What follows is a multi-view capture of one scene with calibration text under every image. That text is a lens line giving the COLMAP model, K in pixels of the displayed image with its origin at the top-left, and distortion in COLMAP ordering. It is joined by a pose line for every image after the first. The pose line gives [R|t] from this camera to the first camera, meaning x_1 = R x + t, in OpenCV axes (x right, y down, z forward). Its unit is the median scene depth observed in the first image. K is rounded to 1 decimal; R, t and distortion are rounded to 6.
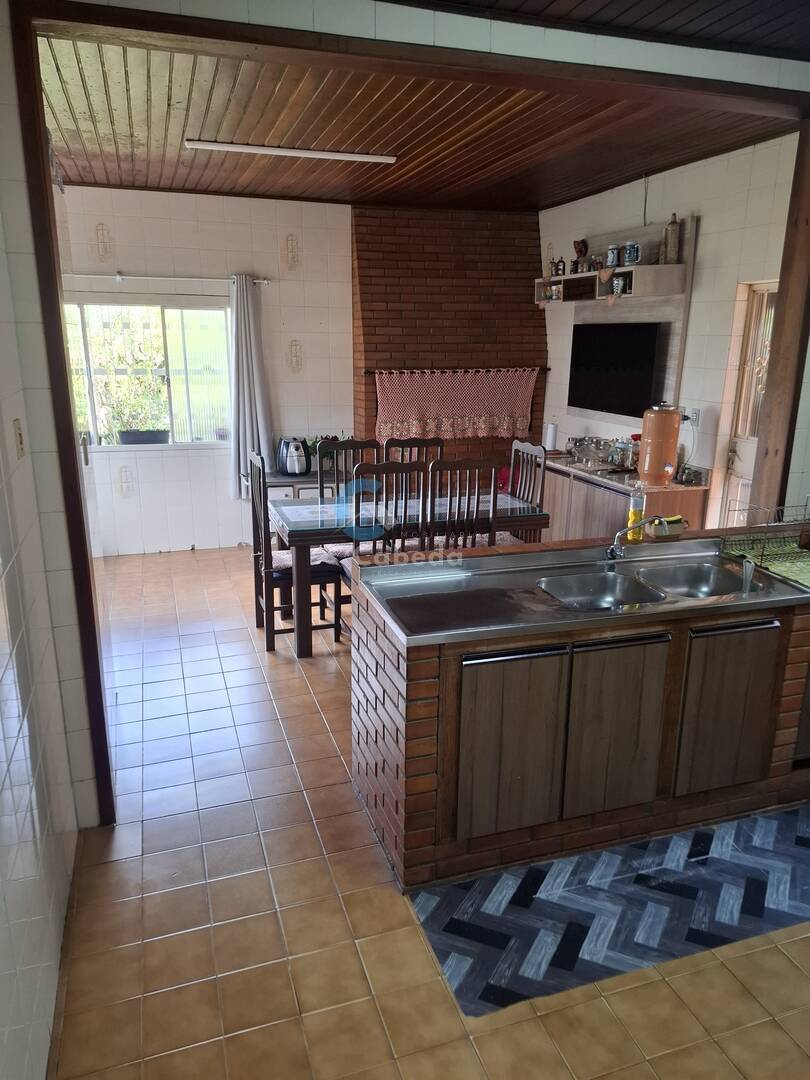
lens RADIAL K [[748.1, 0, 405.0], [0, 748.1, 540.0], [0, 0, 1]] dist [0.000804, 0.000199]
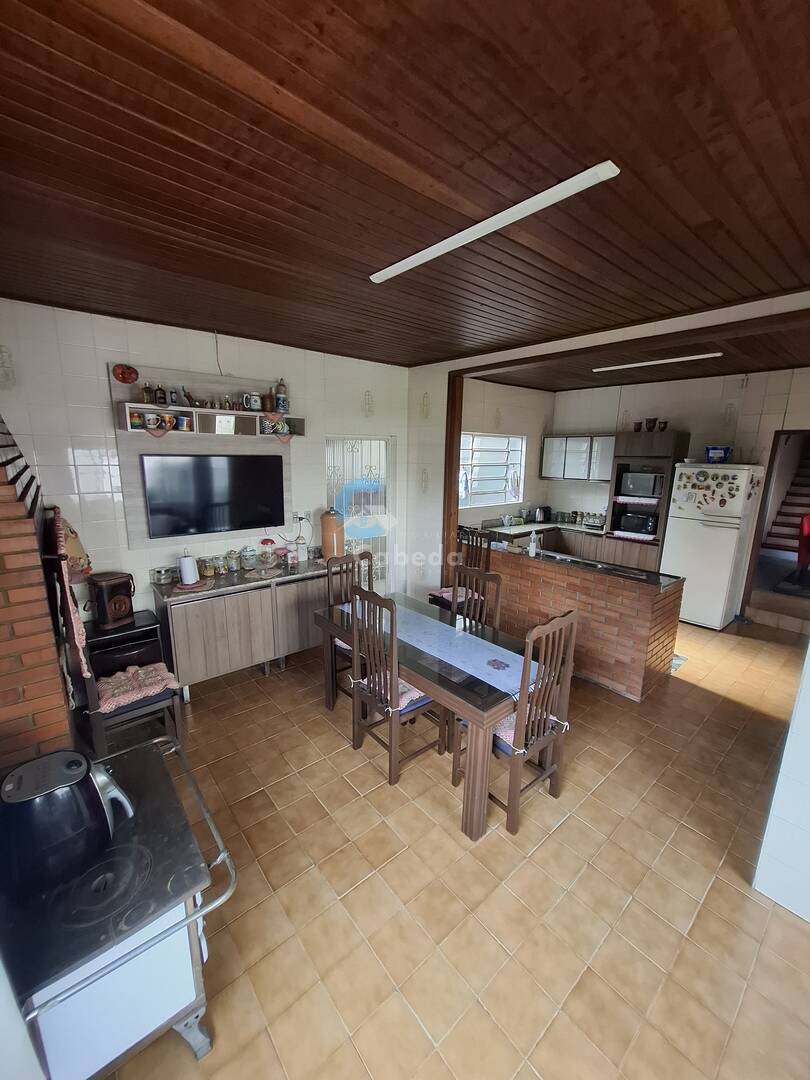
lens RADIAL K [[429.7, 0, 405.0], [0, 429.7, 540.0], [0, 0, 1]] dist [-0.000333, -0.000038]
pose [[-0.375369, -0.200301, 0.904974, -0.468242], [0.227152, 0.926716, 0.299332, -0.319423], [-0.898610, 0.317926, -0.302362, 1.043167]]
